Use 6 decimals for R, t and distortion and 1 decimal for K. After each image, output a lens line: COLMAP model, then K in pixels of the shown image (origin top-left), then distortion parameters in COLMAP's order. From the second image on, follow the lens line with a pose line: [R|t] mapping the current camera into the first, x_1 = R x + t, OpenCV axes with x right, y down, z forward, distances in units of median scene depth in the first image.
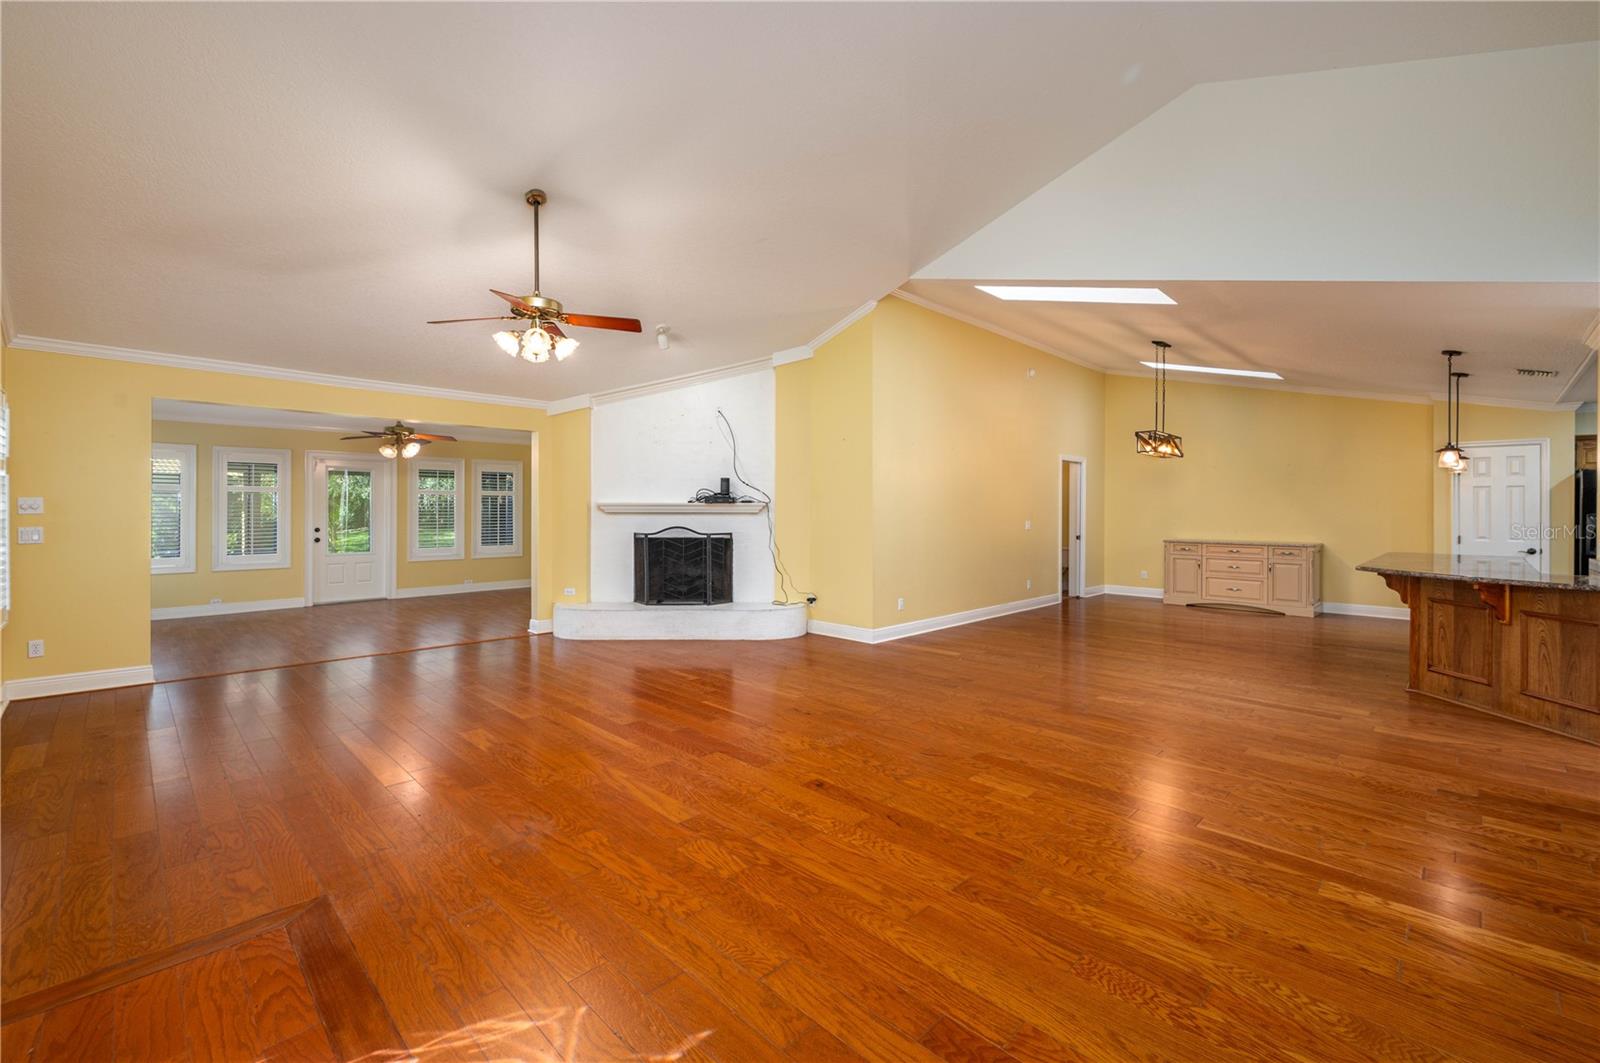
lens RADIAL K [[680.6, 0, 822.7], [0, 680.6, 503.7], [0, 0, 1]] dist [0.002331, 0.000482]
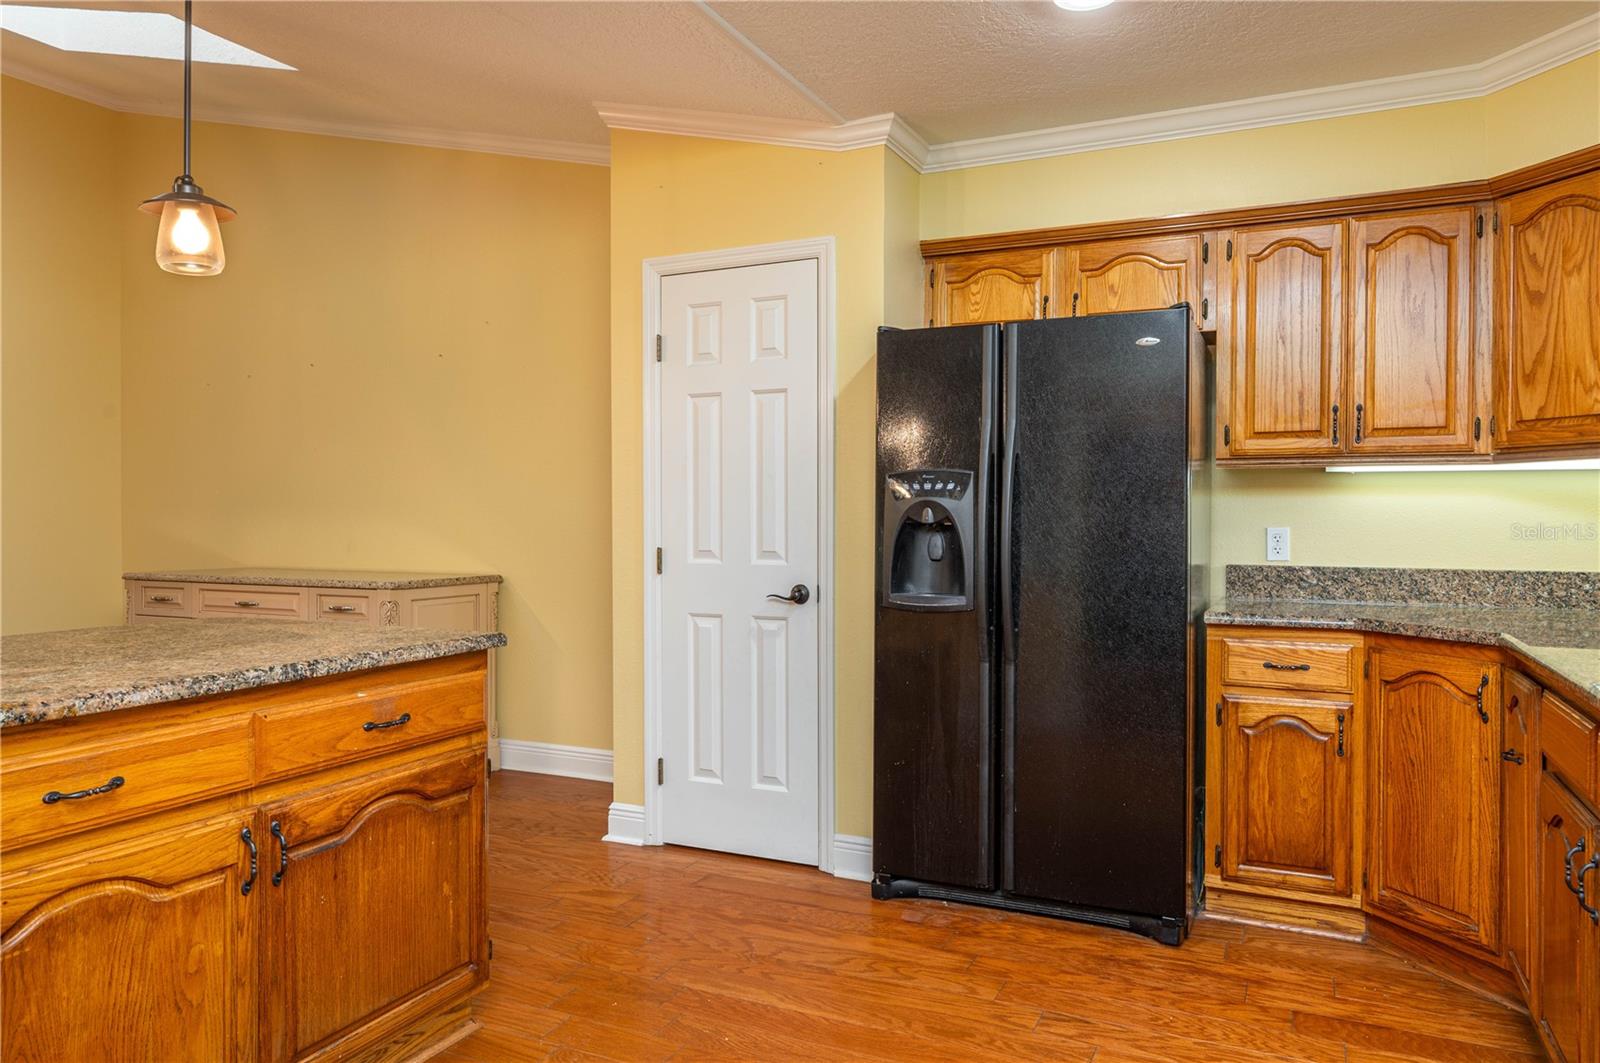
lens RADIAL K [[1048.4, 0, 795.0], [0, 1048.4, 521.0], [0, 0, 1]] dist [-0.011637, 0.002427]
pose [[0.951091, -0.006719, 0.308839, 0.903657], [0.002650, 0.999904, 0.013591, 0.029264], [-0.308901, -0.012108, 0.951017, 0.546091]]
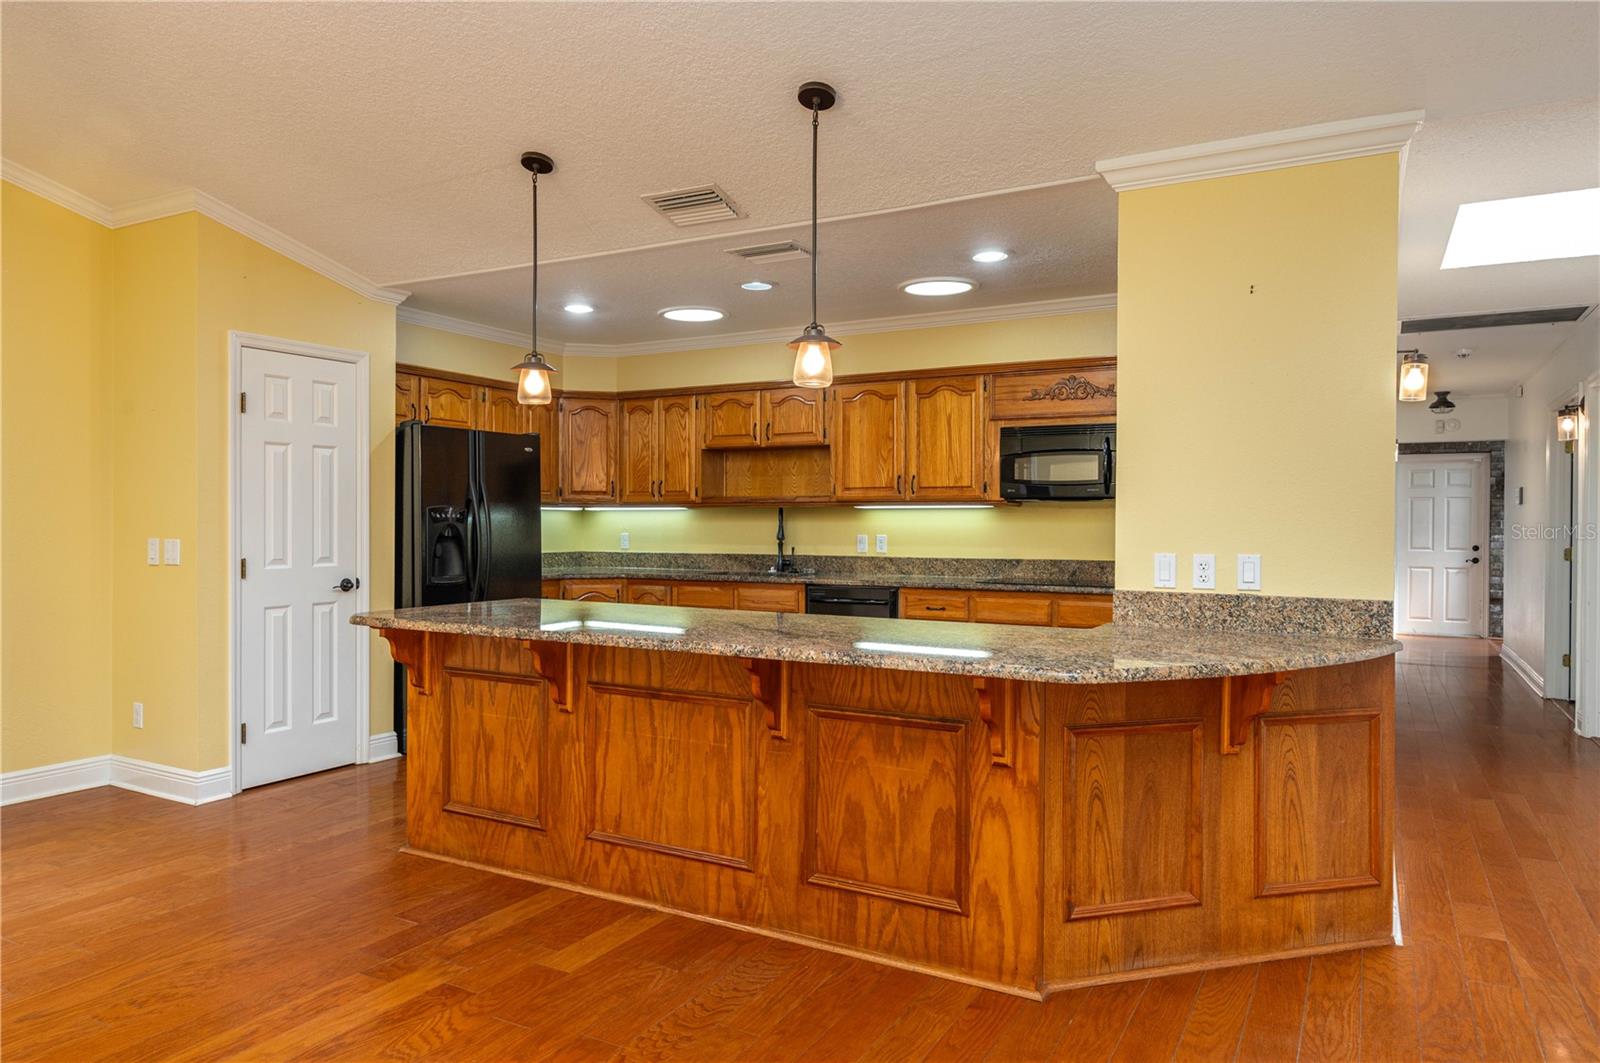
lens RADIAL K [[1048.4, 0, 795.5], [0, 1048.4, 519.7], [0, 0, 1]] dist [-0.011637, 0.002427]
pose [[-0.243042, -0.005866, 0.969998, 0.256715], [-0.015353, 0.999880, 0.002199, 0.017782], [-0.969894, -0.014358, -0.243103, 0.891835]]
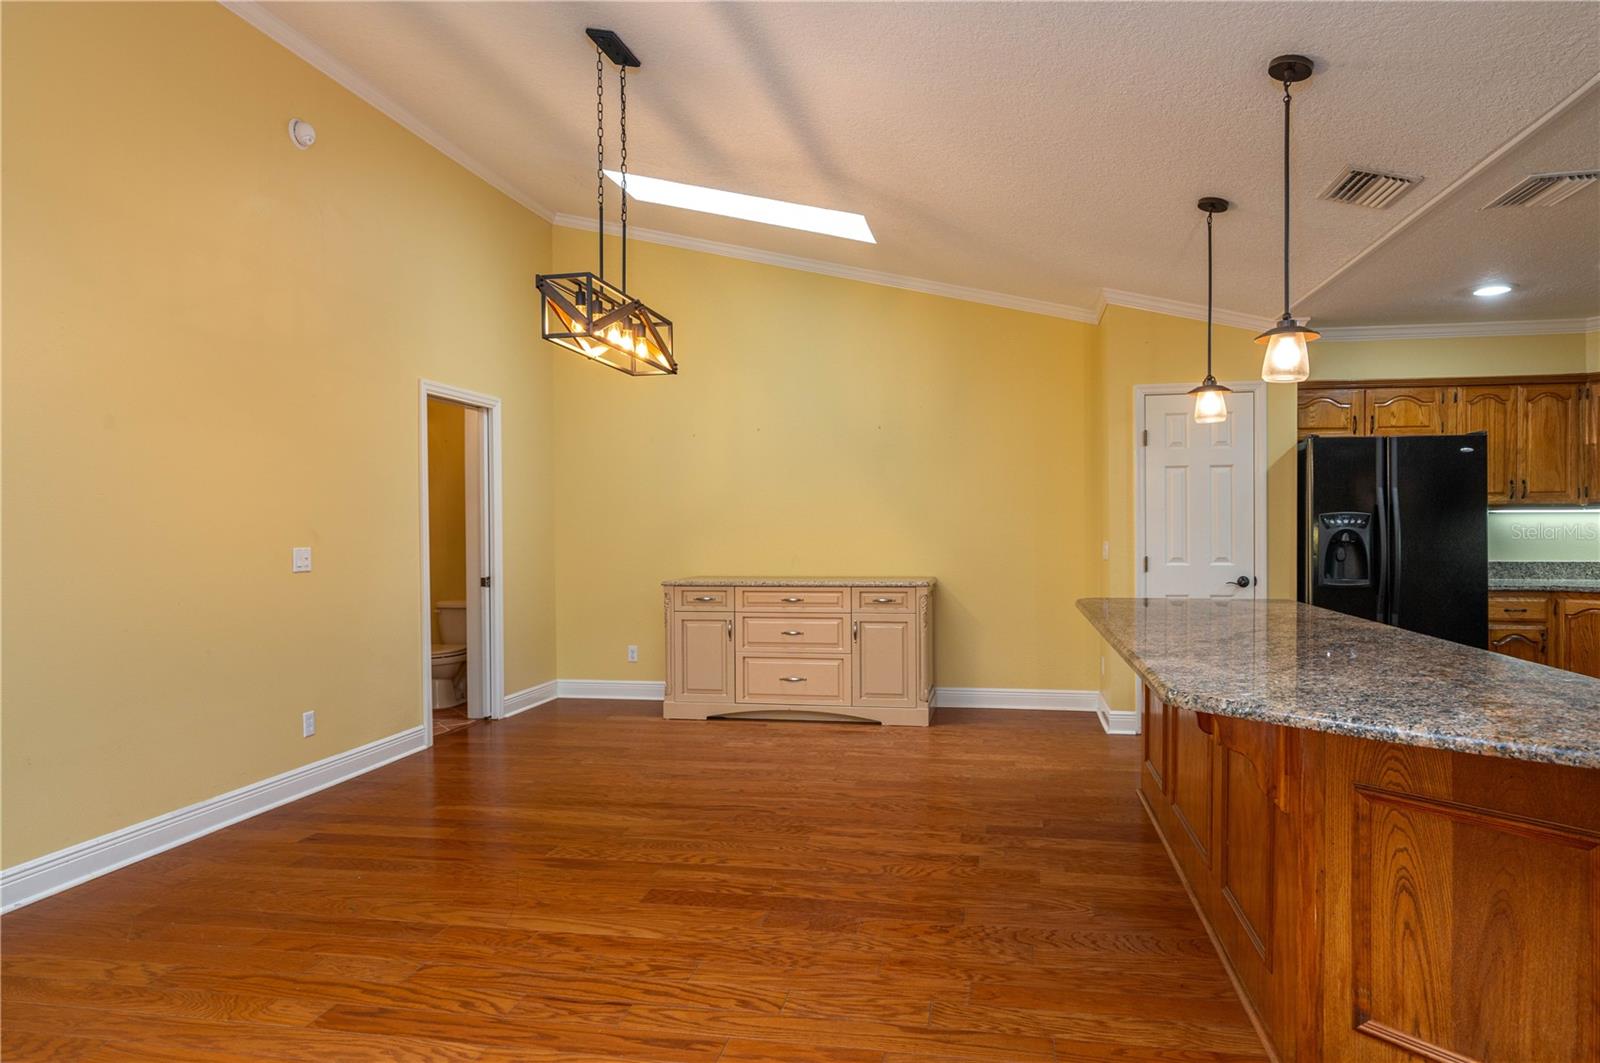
lens RADIAL K [[942.9, 0, 812.8], [0, 942.9, 536.3], [0, 0, 1]] dist [-0.014429, 0.000749]
pose [[0.845538, -0.015823, 0.533680, 0.331402], [0.006839, 0.999800, 0.018807, 0.015336], [-0.533871, -0.012252, 0.845477, 0.545276]]
